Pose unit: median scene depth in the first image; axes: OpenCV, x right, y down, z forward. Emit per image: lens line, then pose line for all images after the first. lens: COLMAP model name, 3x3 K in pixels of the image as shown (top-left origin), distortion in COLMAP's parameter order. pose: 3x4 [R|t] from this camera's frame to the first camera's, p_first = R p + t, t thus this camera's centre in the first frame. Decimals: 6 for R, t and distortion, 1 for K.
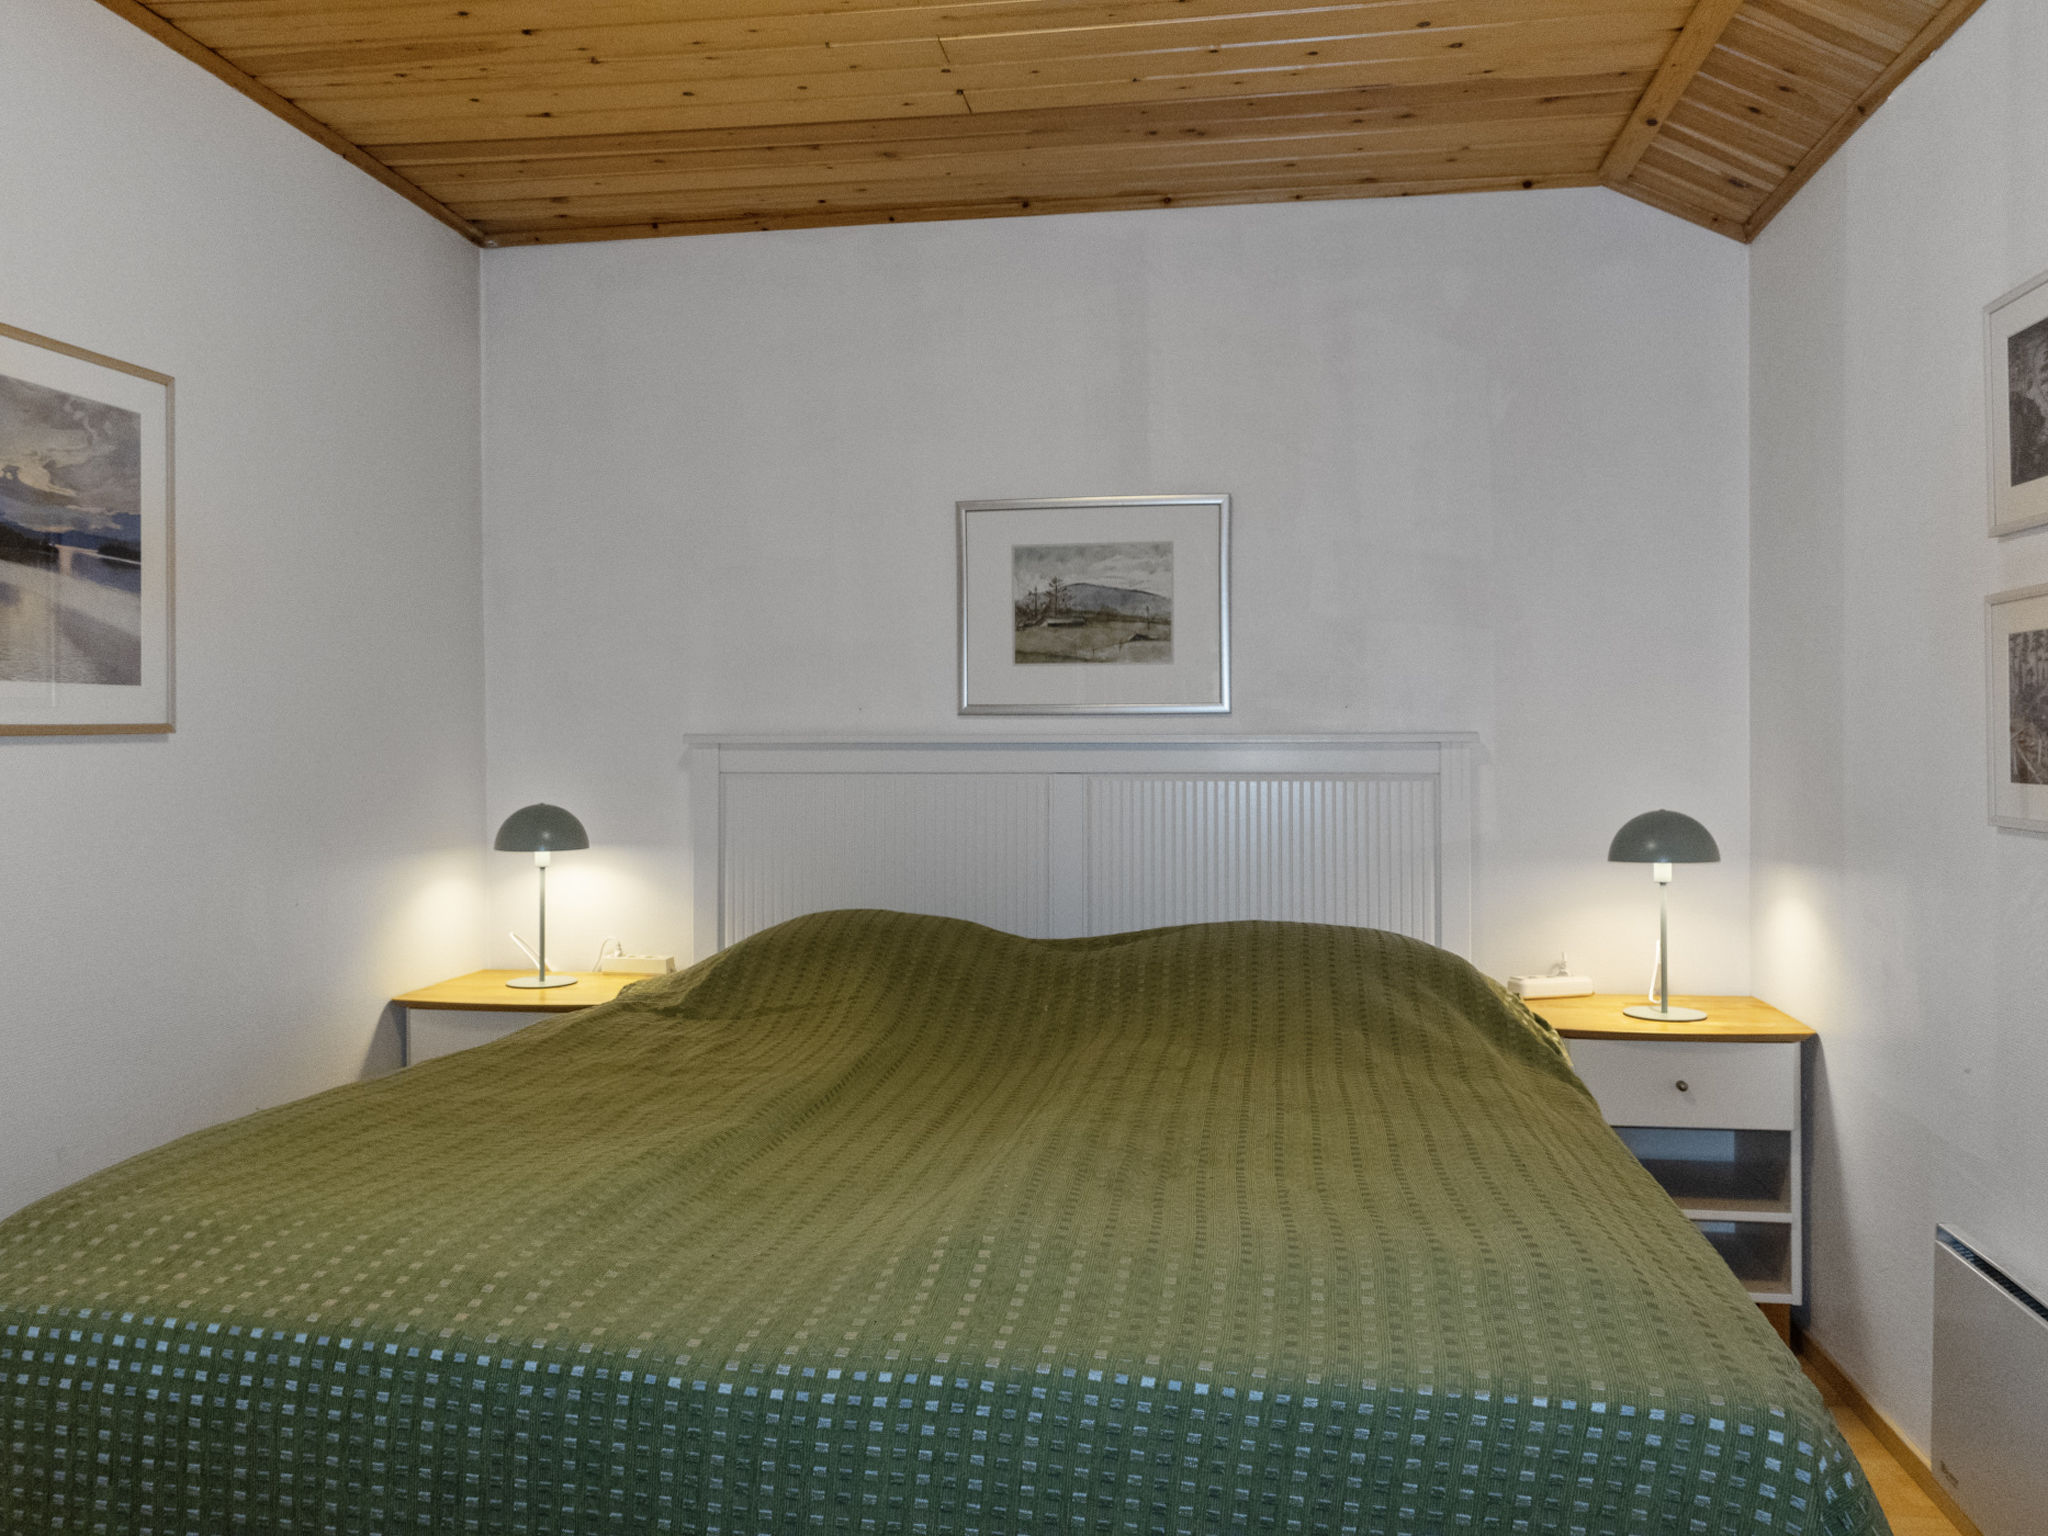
lens RADIAL K [[1580.6, 0, 1013.9], [0, 1580.6, 763.3], [0, 0, 1]] dist [0.005544, -0.007320]
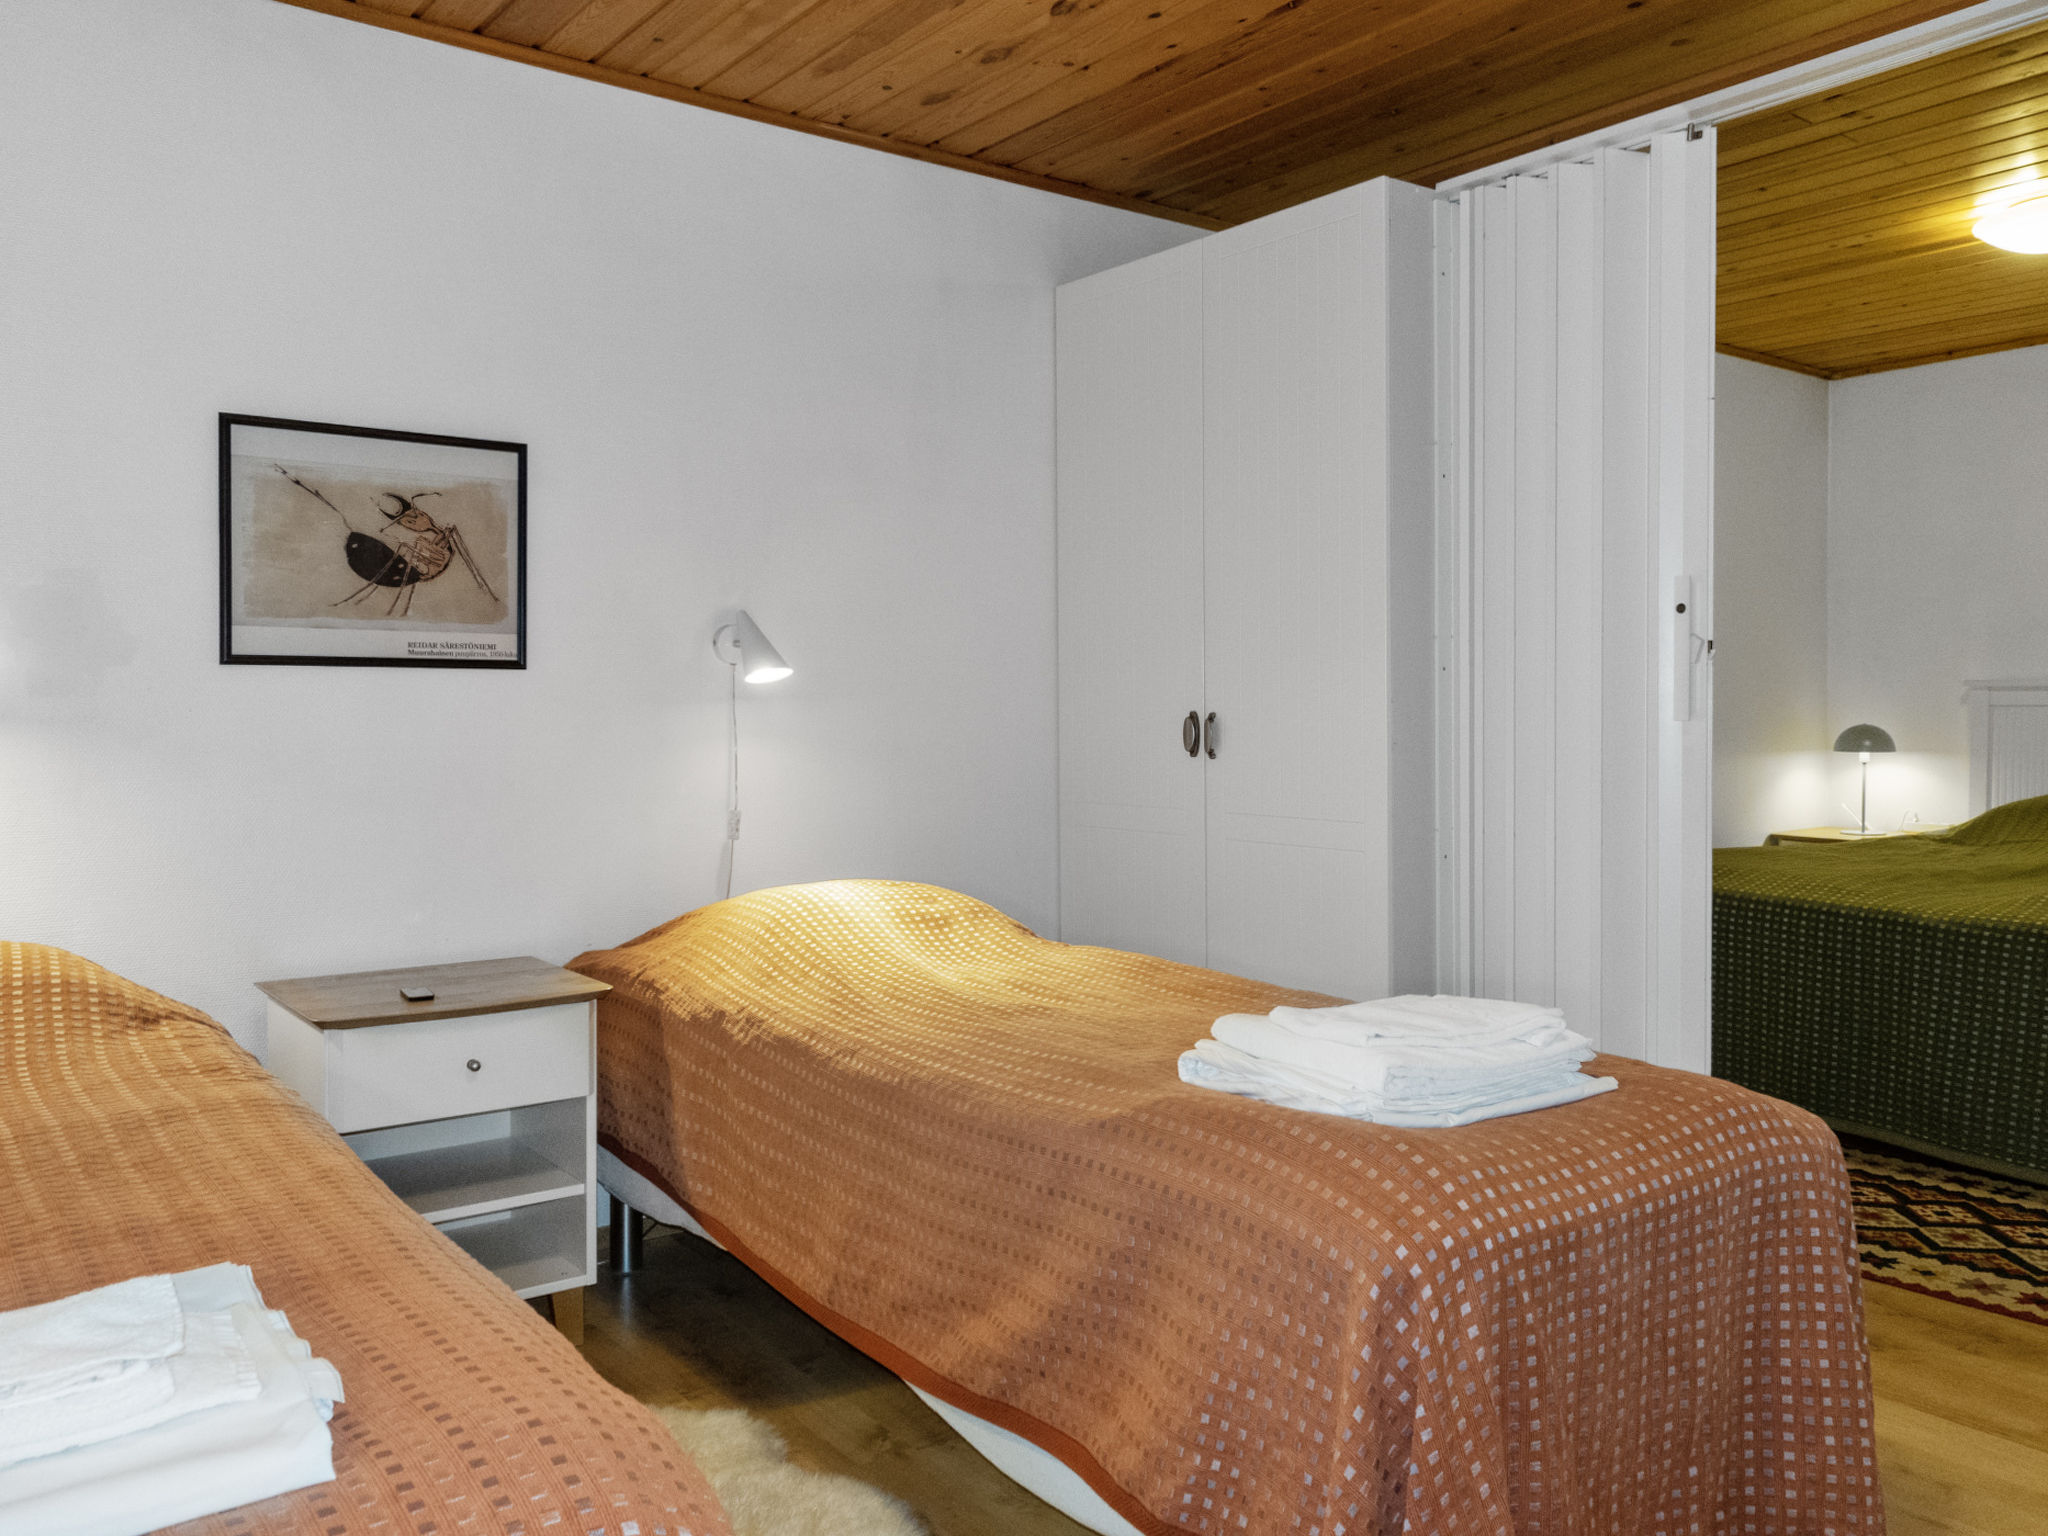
lens RADIAL K [[1580.6, 0, 1010.2], [0, 1580.6, 750.3], [0, 0, 1]] dist [0.005544, -0.007320]
pose [[0.709843, 0.019541, -0.704089, 0.238138], [-0.001277, 0.999649, 0.026457, 0.010405], [0.704358, -0.017881, 0.709619, -0.823302]]
